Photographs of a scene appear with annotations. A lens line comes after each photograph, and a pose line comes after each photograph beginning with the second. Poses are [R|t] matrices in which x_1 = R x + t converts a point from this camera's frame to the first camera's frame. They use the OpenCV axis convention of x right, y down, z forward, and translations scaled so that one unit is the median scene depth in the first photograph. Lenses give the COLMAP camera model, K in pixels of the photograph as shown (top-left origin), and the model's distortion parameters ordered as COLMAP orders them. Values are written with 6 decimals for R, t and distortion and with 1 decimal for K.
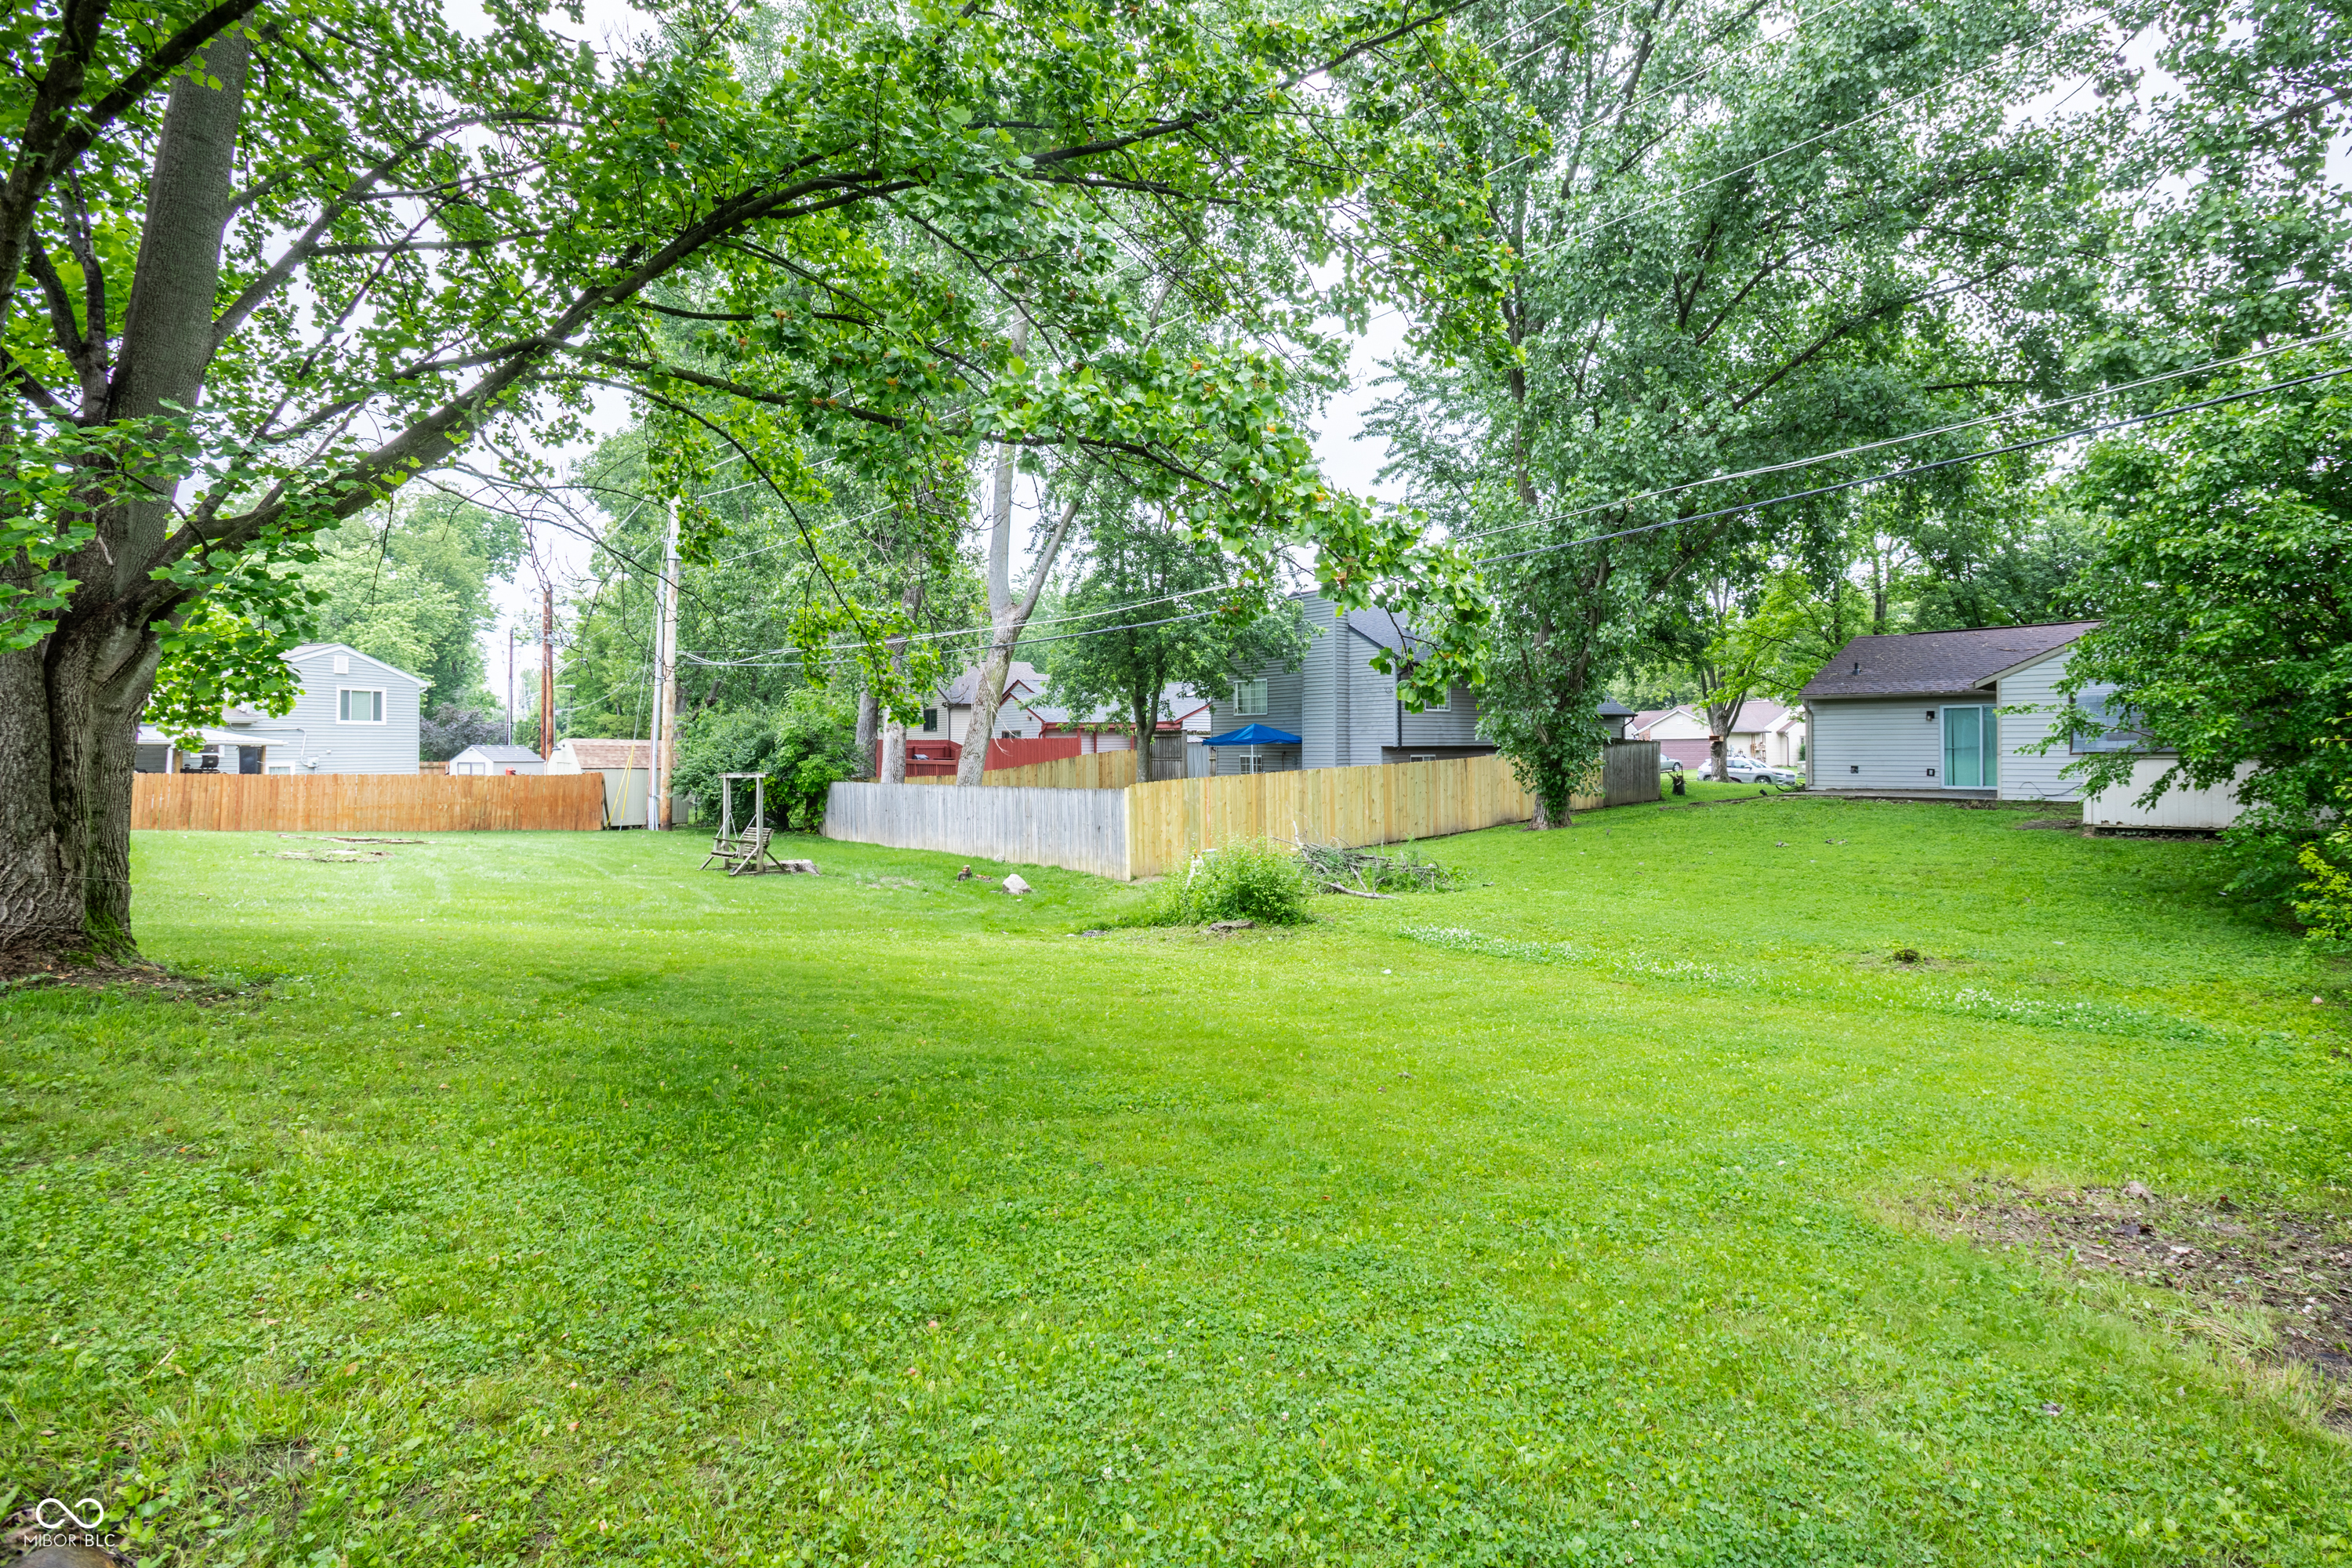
lens RADIAL K [[1195.7, 0, 1286.1], [0, 1195.7, 753.1], [0, 0, 1]] dist [-0.072458, 0.026388]
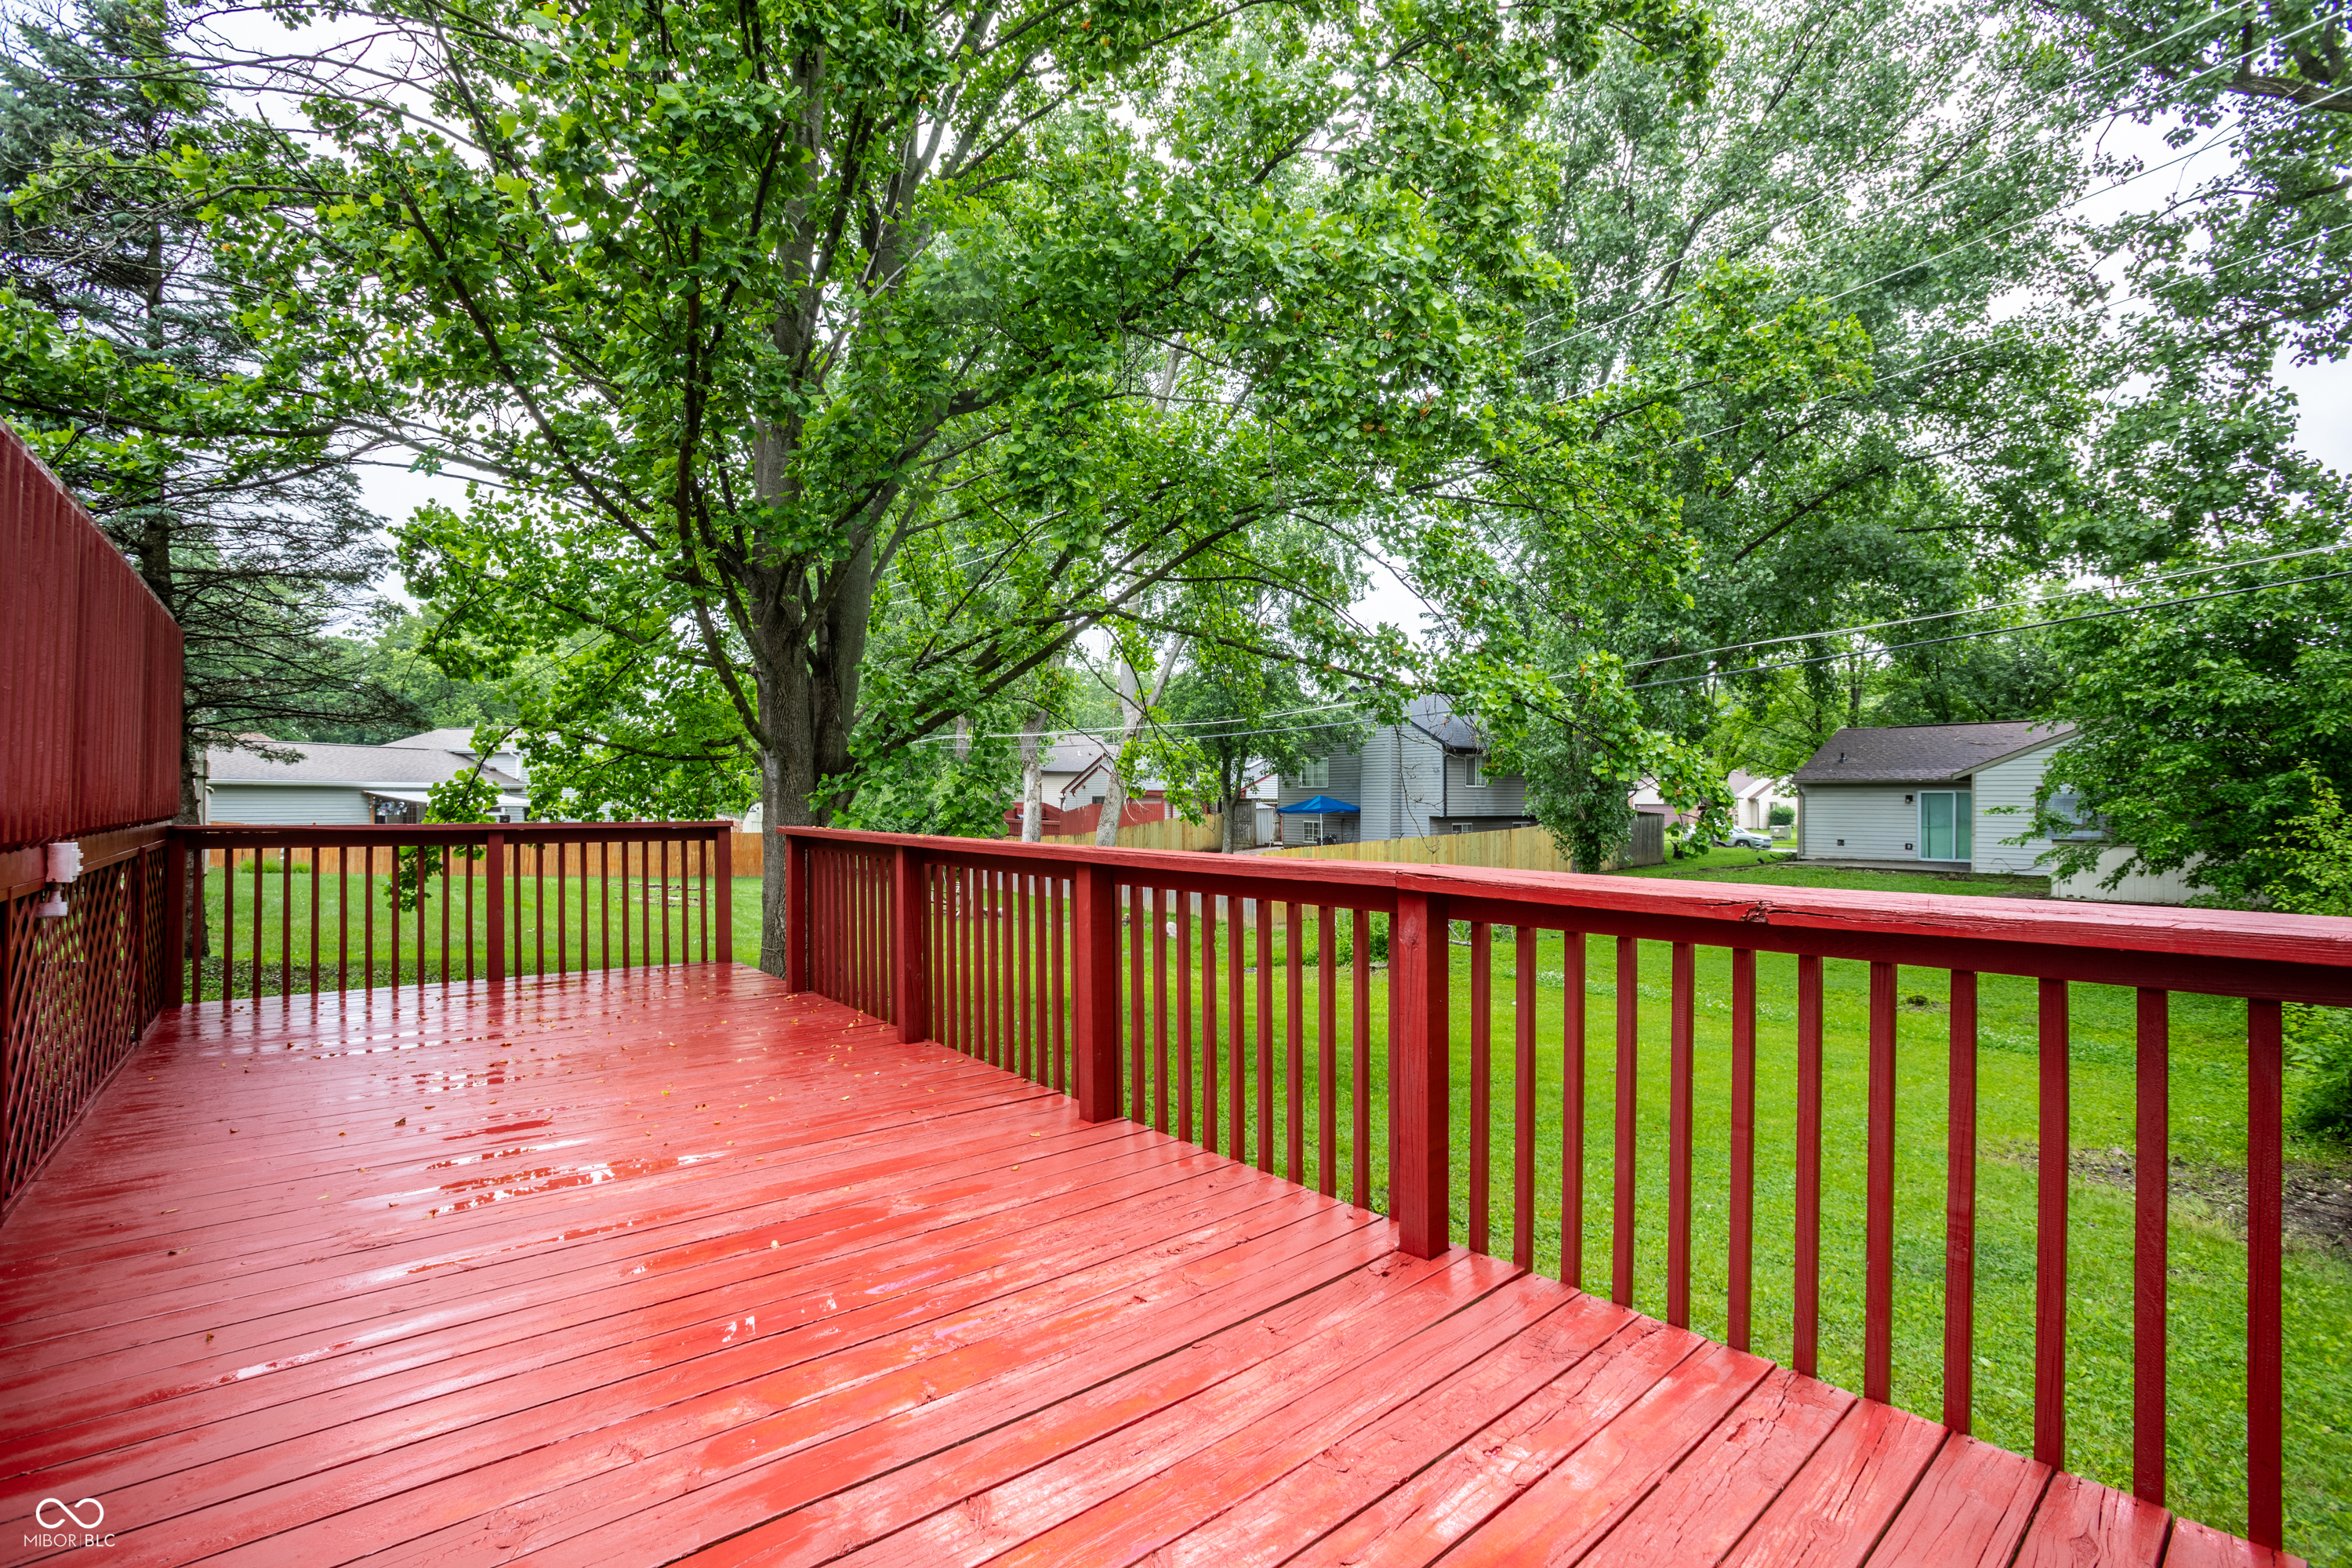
lens RADIAL K [[1079.2, 0, 1175.0], [0, 1079.2, 799.8], [0, 0, 1]] dist [-0.051580, 0.018103]
pose [[0.997045, 0.007242, -0.076478, -0.168254], [-0.007202, 0.999974, 0.000801, -0.038152], [0.076482, -0.000248, 0.997071, -0.197318]]
